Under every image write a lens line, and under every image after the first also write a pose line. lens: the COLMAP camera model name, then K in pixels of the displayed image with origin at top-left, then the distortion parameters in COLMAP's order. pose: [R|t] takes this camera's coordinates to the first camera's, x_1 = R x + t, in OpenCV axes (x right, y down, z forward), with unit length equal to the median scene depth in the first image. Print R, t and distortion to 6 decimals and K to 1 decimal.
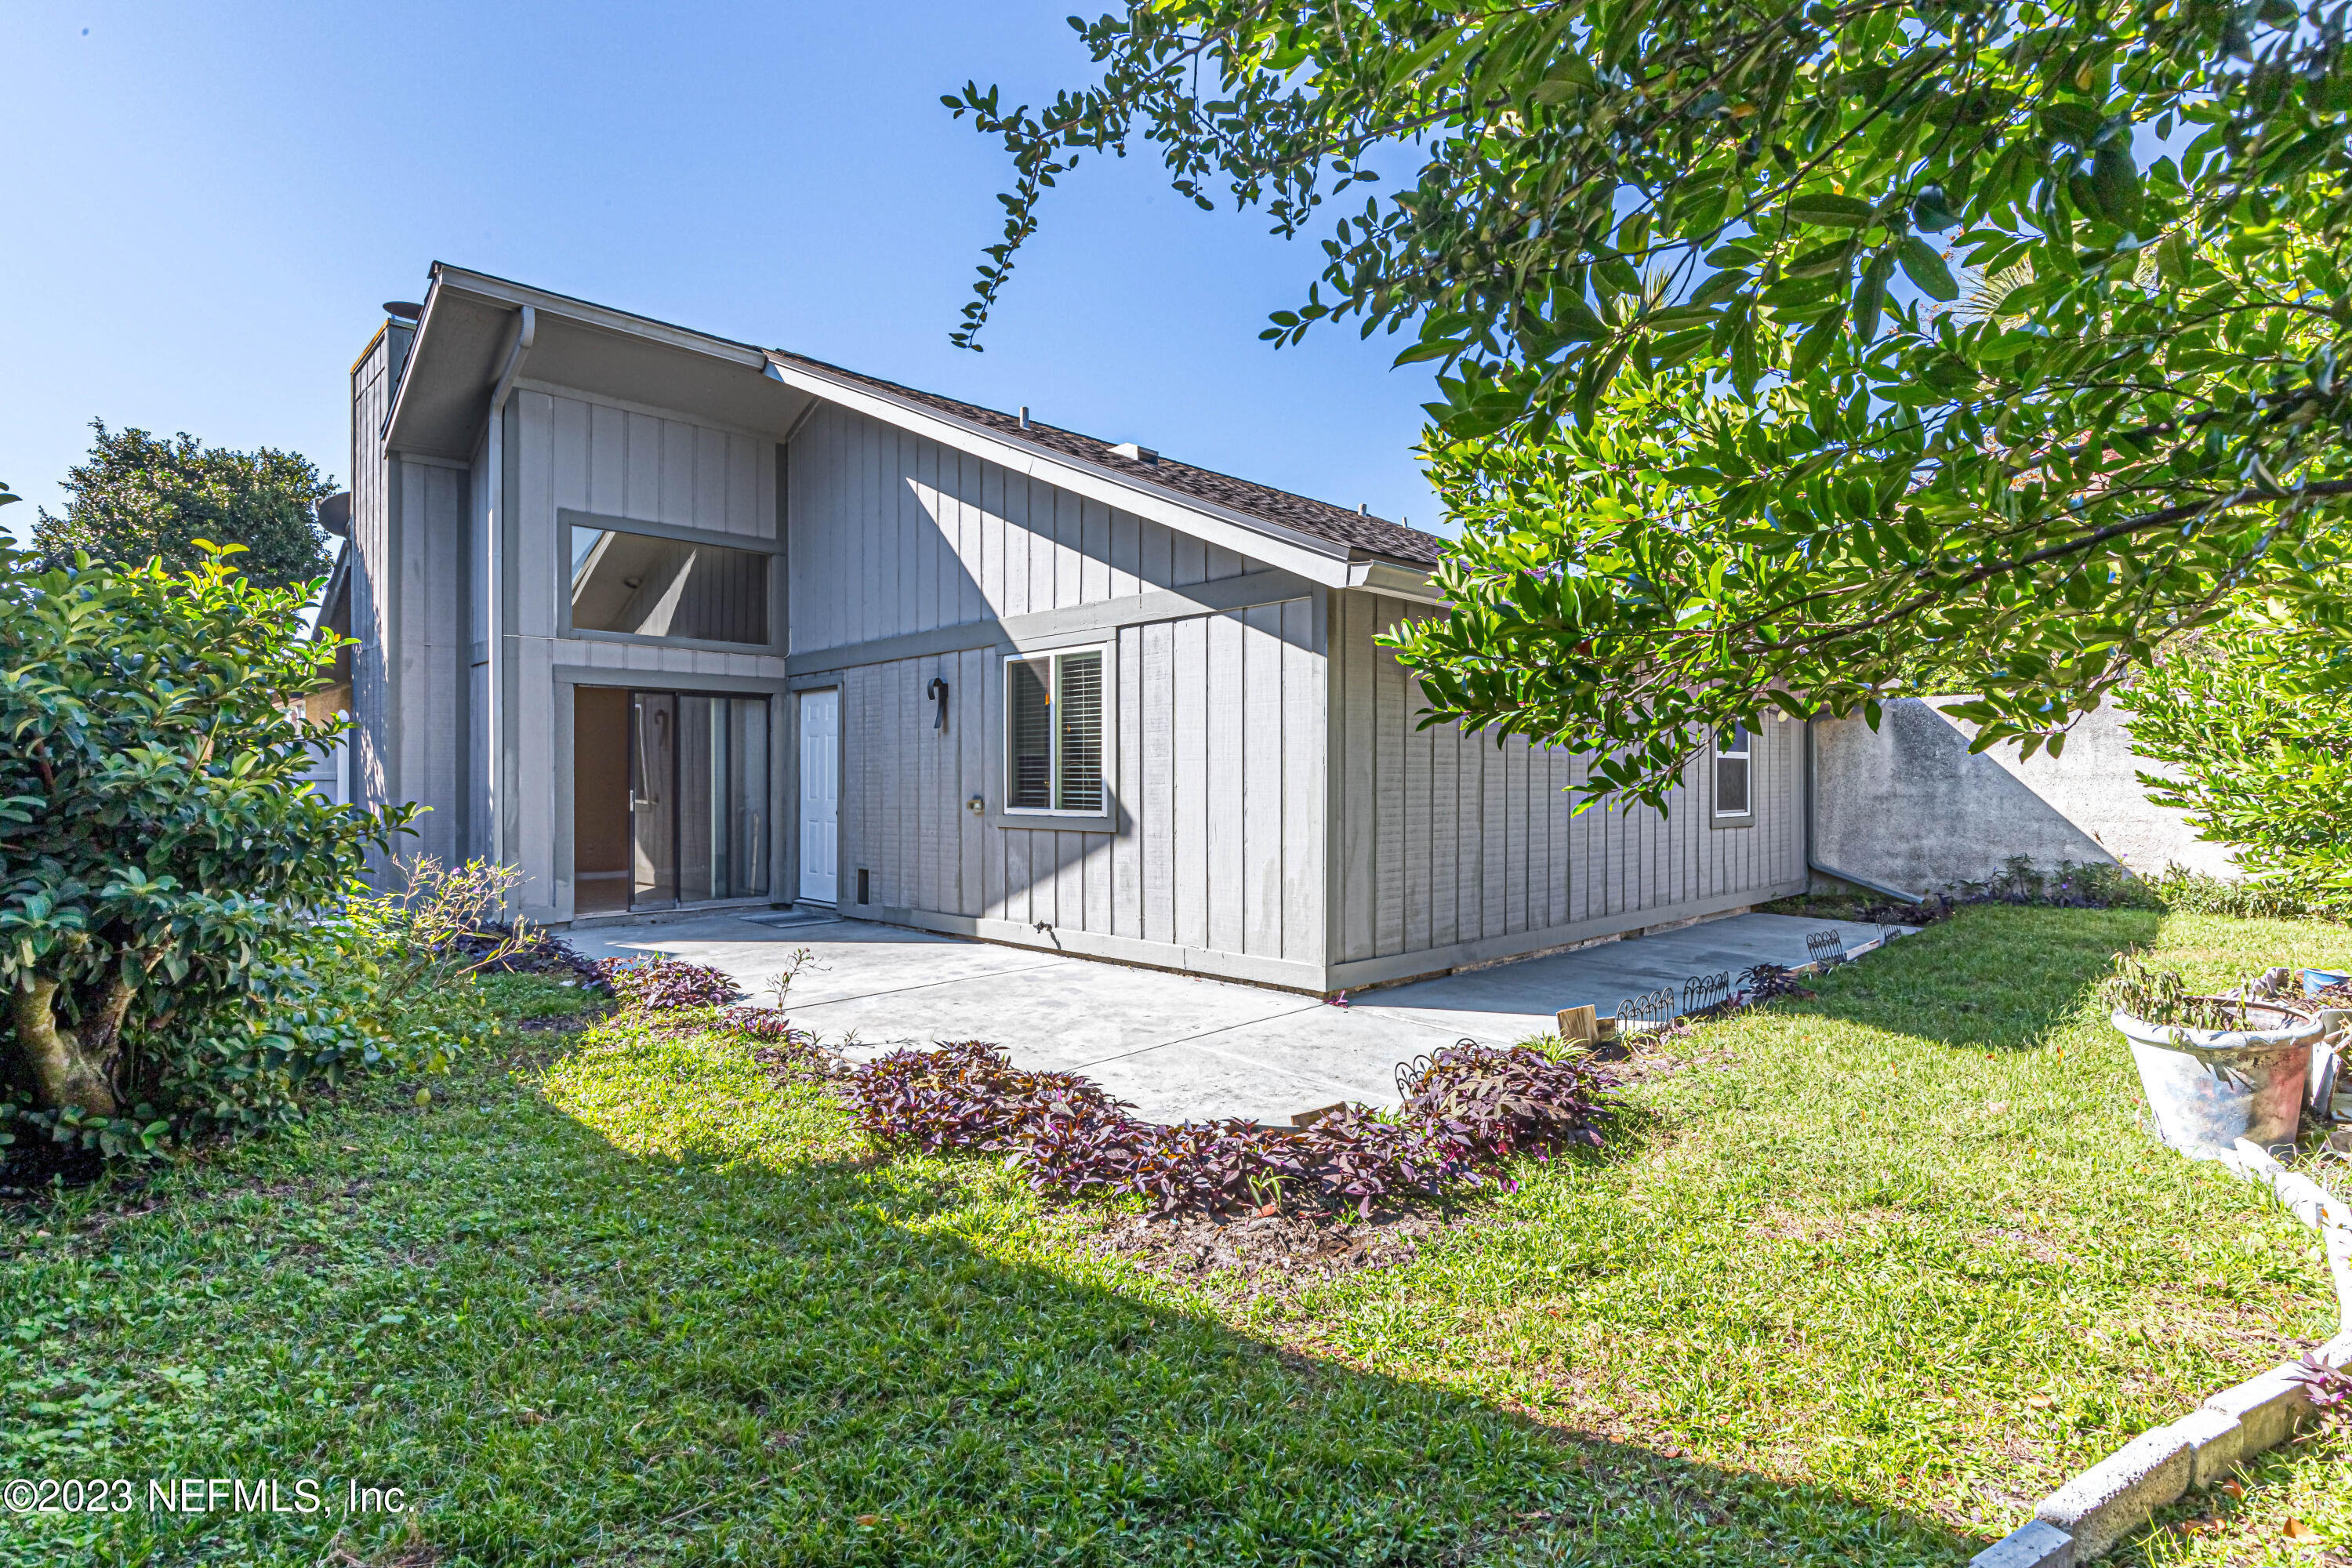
lens RADIAL K [[1157.5, 0, 1192.9], [0, 1157.5, 780.2], [0, 0, 1]] dist [0.000077, -0.001632]
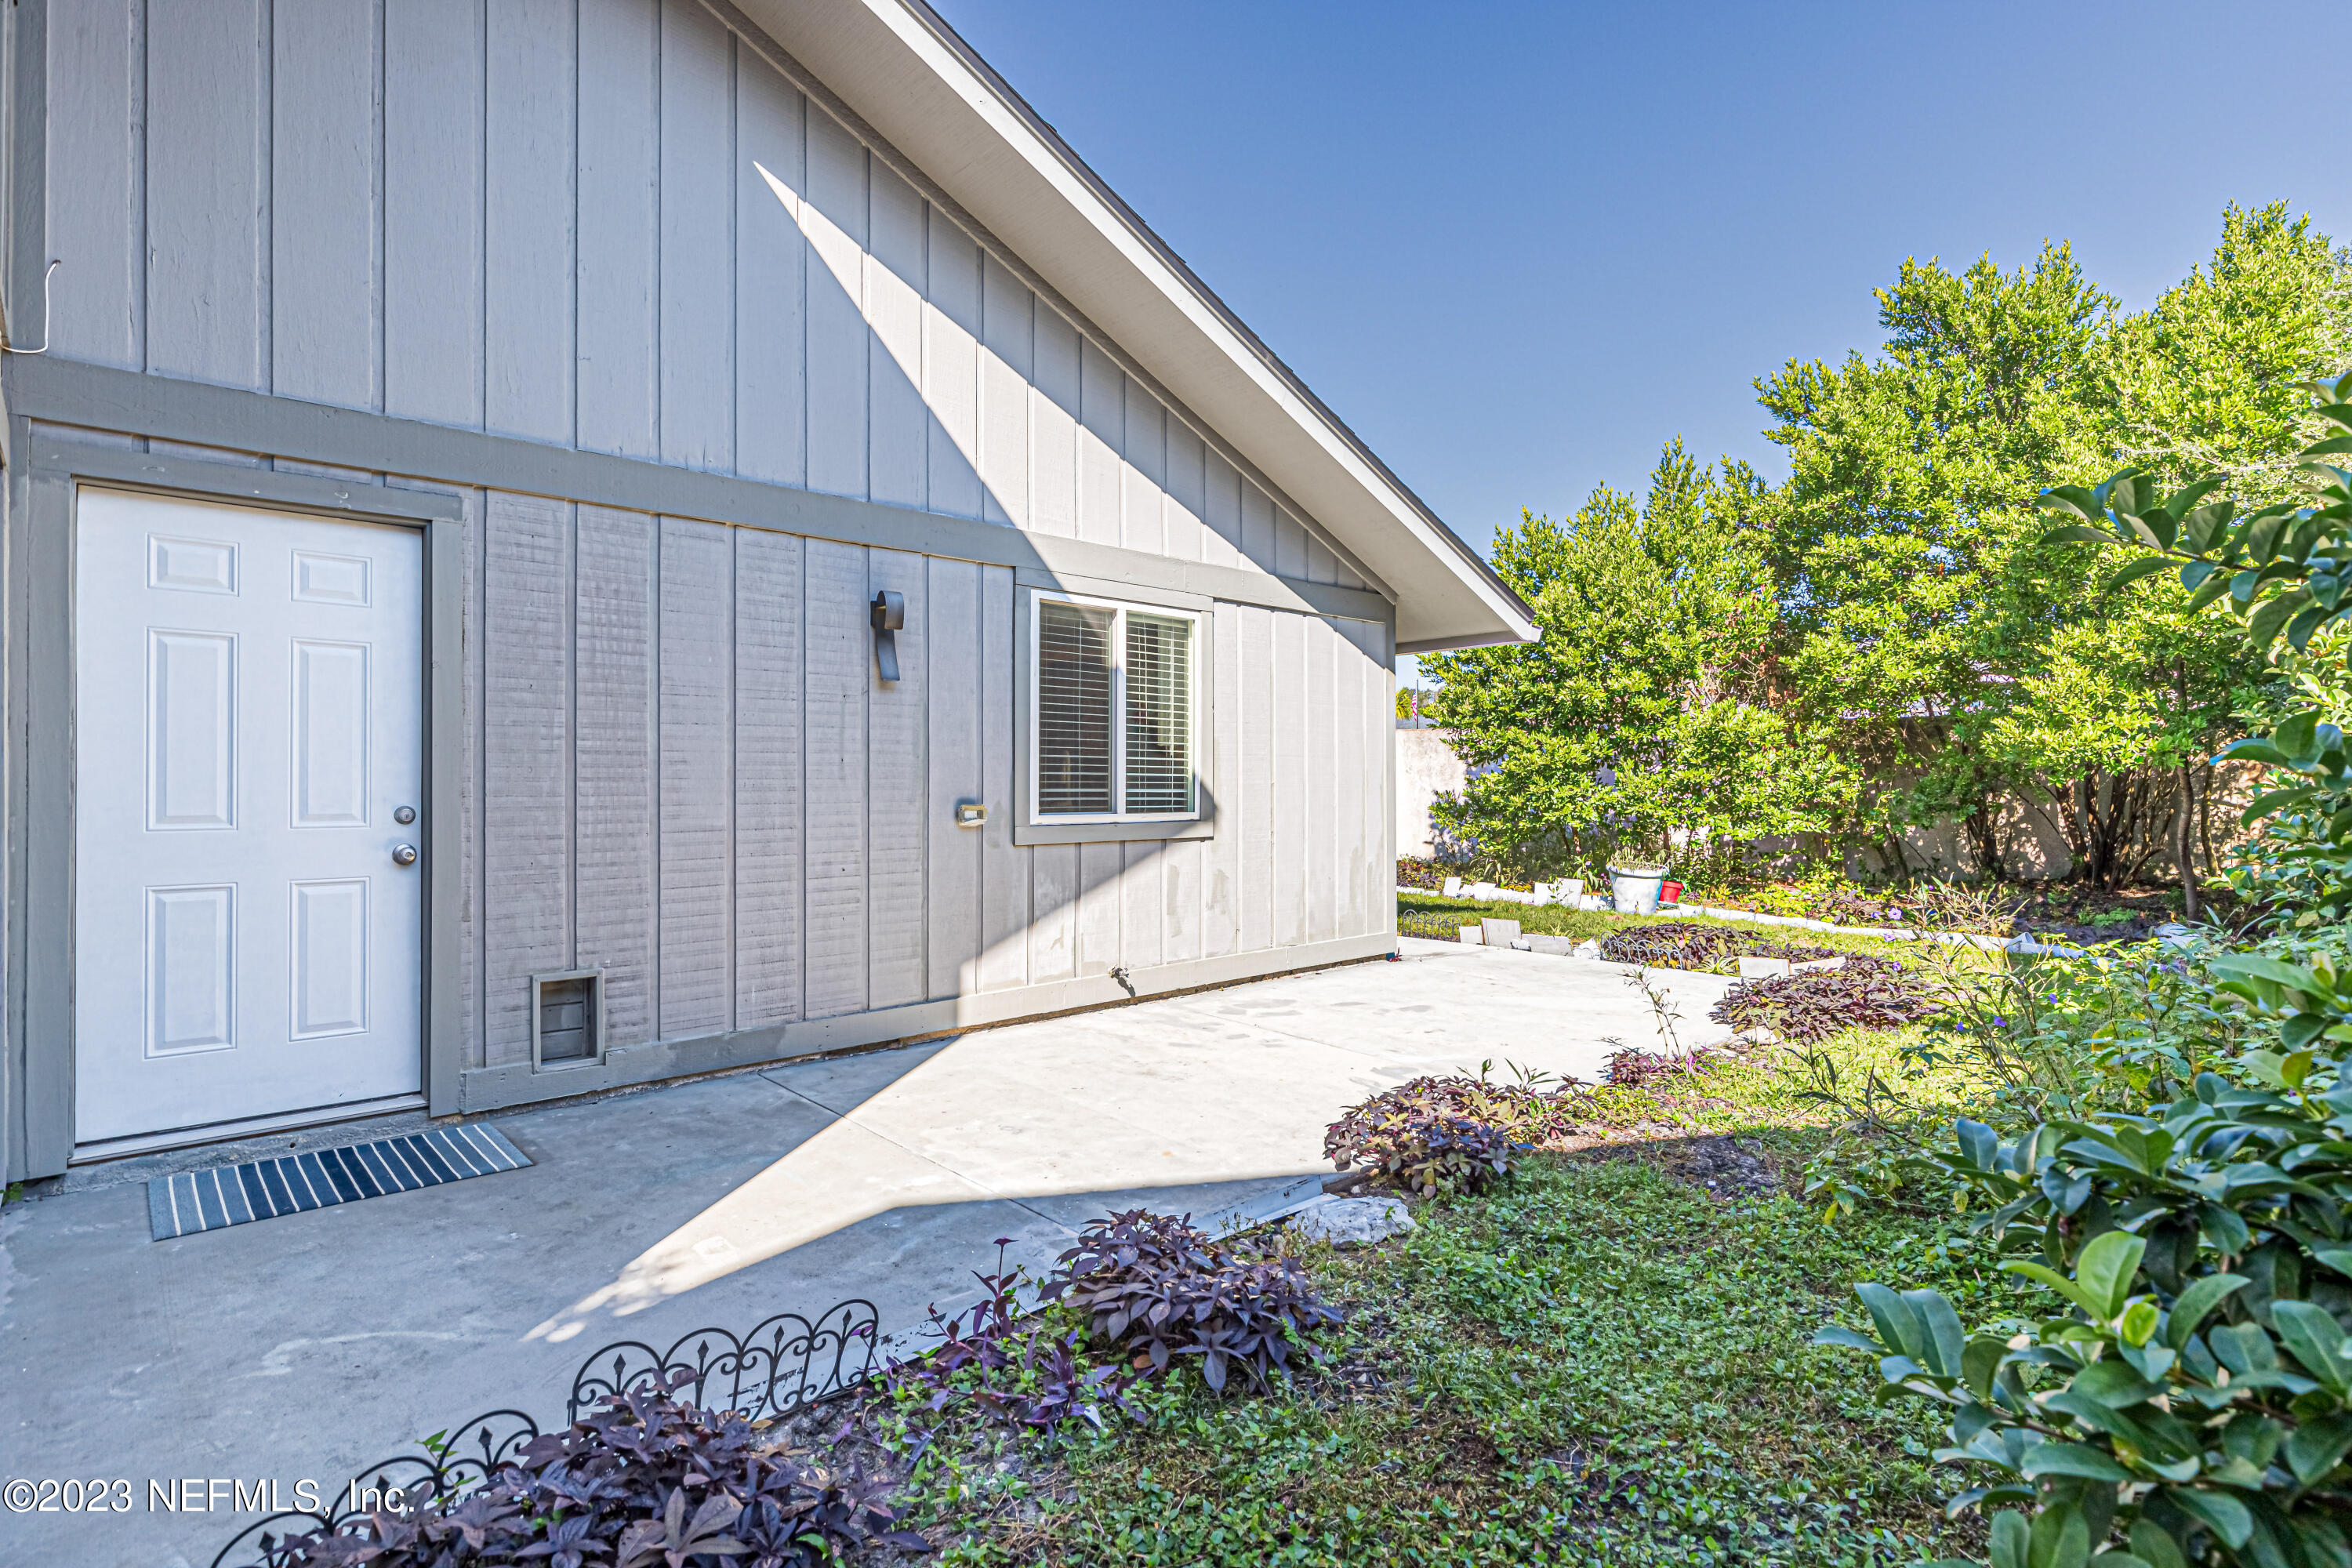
lens RADIAL K [[1157.5, 0, 1173.9], [0, 1157.5, 782.8], [0, 0, 1]] dist [0.000077, -0.001632]
pose [[0.027463, 0.003579, 0.999616, -0.866574], [0.000333, 0.999994, -0.003589, 0.007704], [-0.999623, 0.000432, 0.027462, 0.937913]]
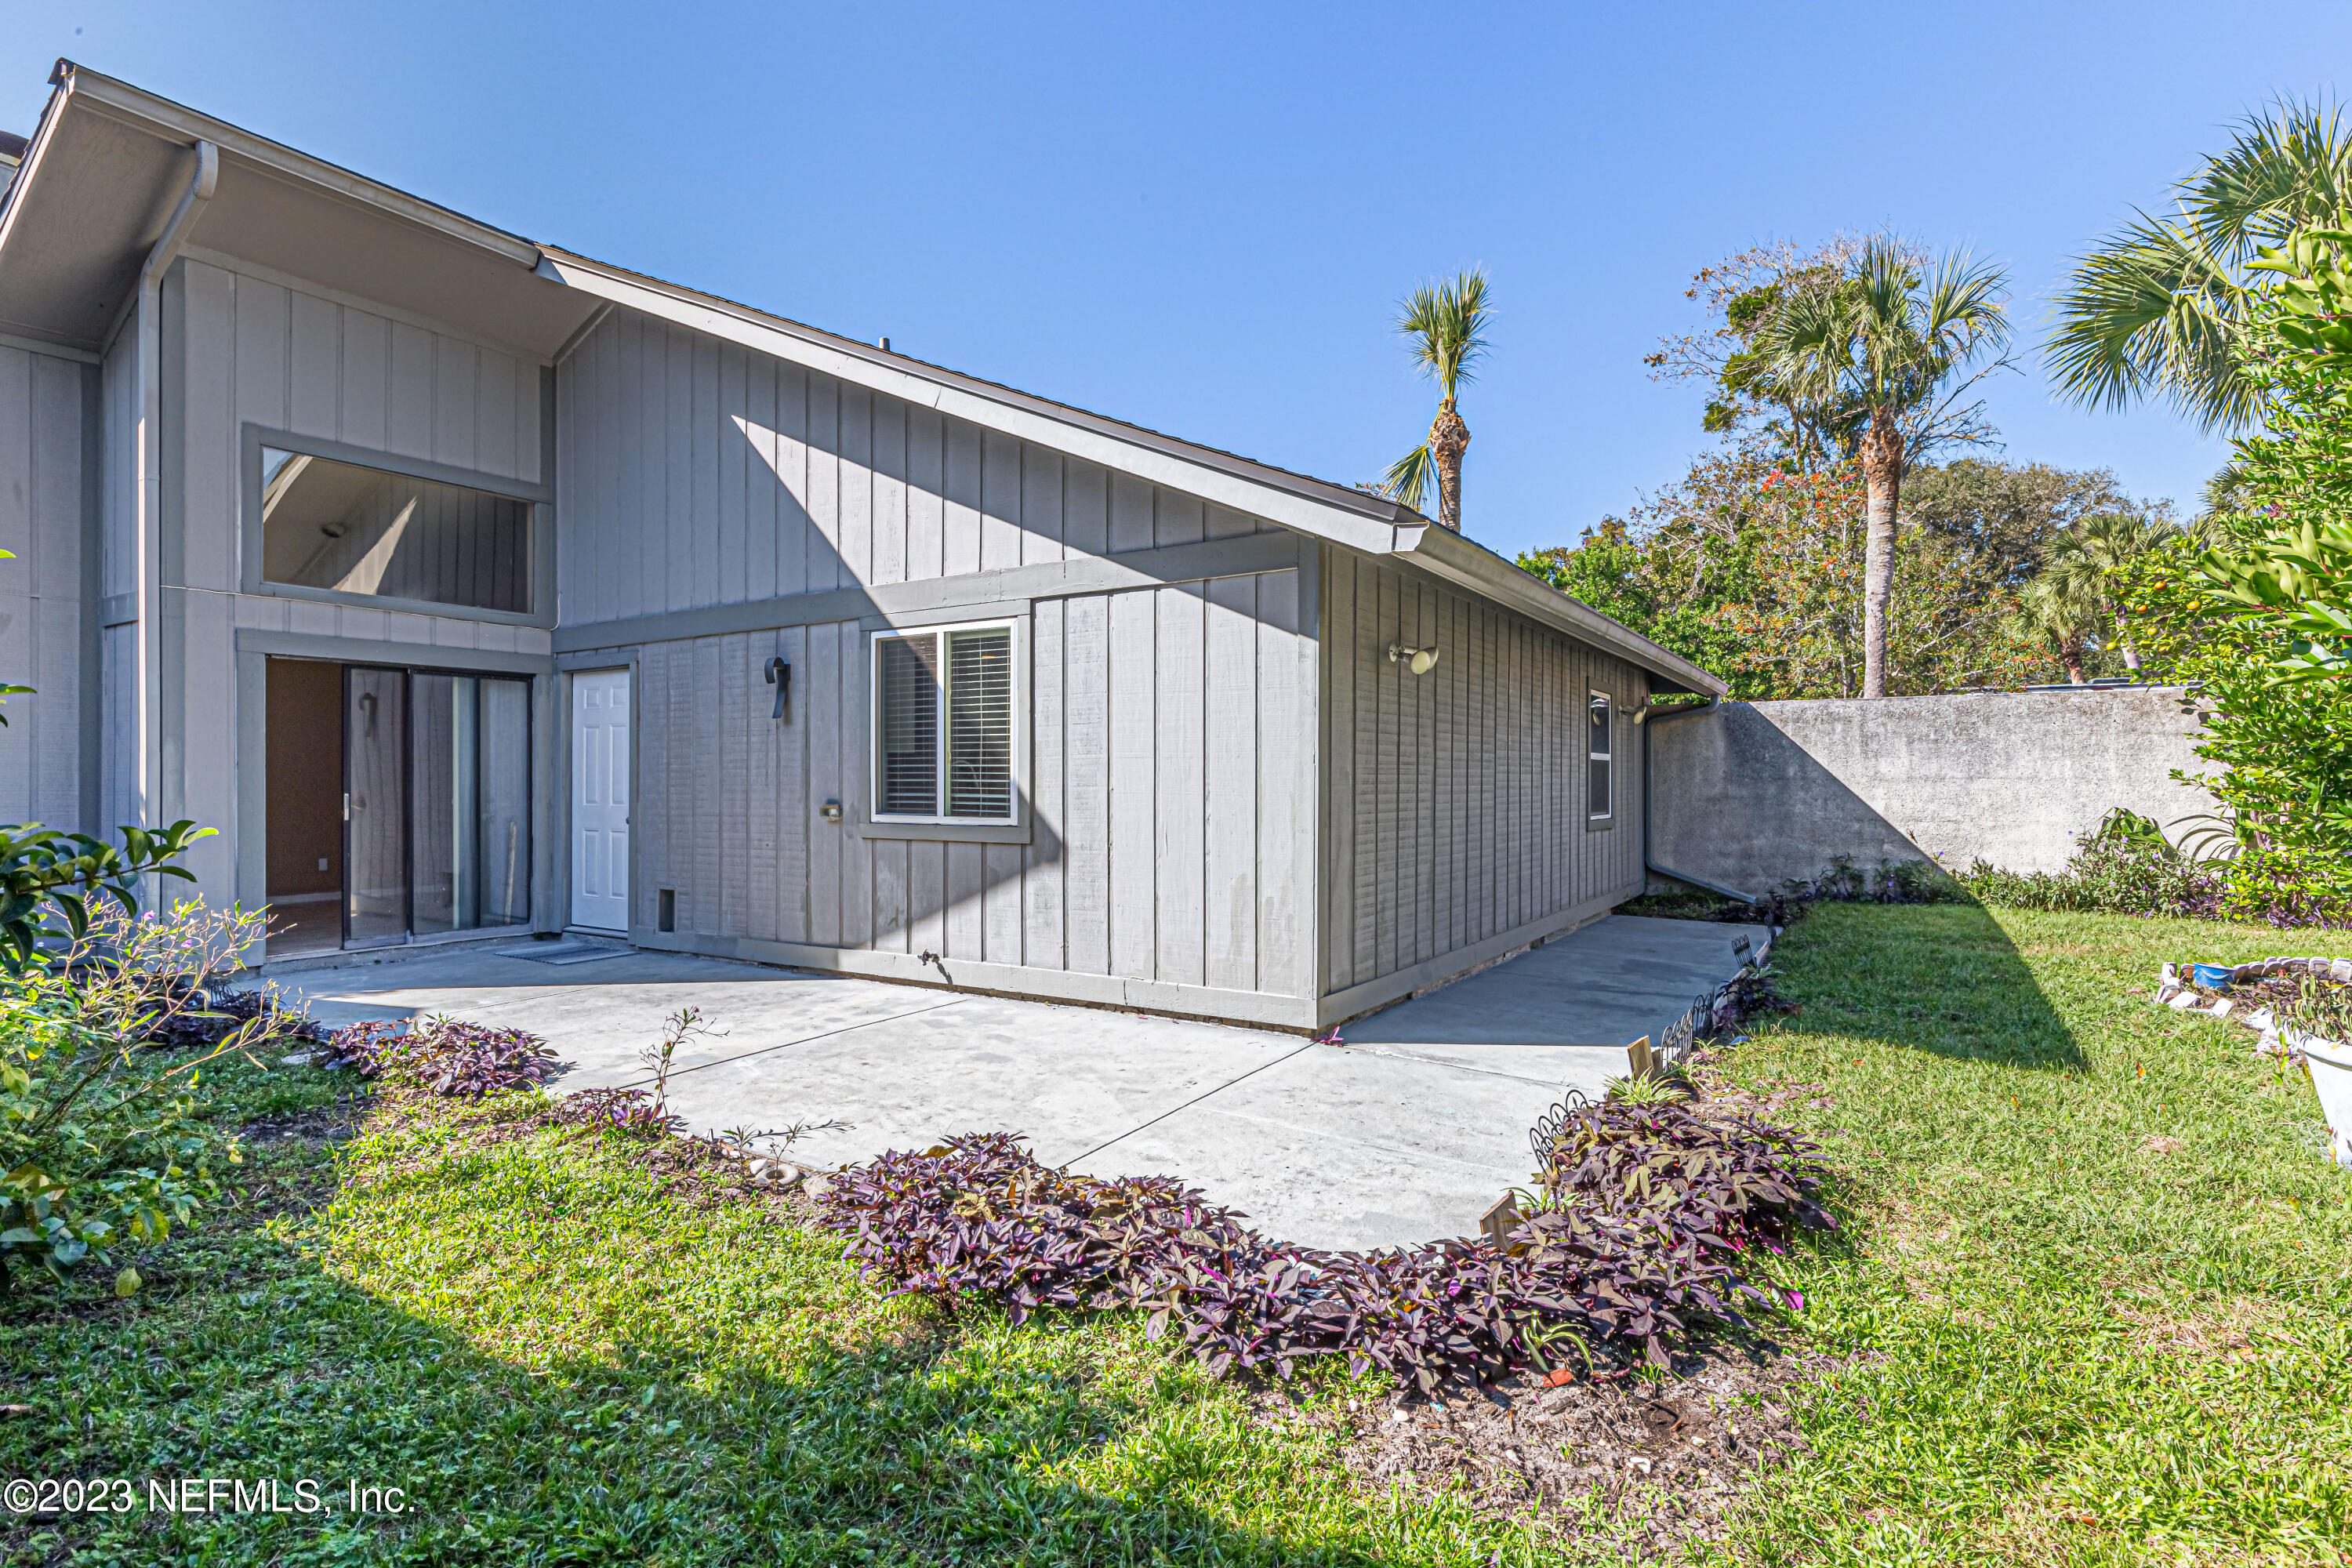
lens RADIAL K [[1157.5, 0, 1179.5], [0, 1157.5, 783.0], [0, 0, 1]] dist [0.000077, -0.001632]
pose [[0.975012, 0.001476, 0.222148, -0.137596], [-0.001878, 0.999997, 0.001599, -0.000711], [-0.222145, -0.001976, 0.975012, 0.144563]]
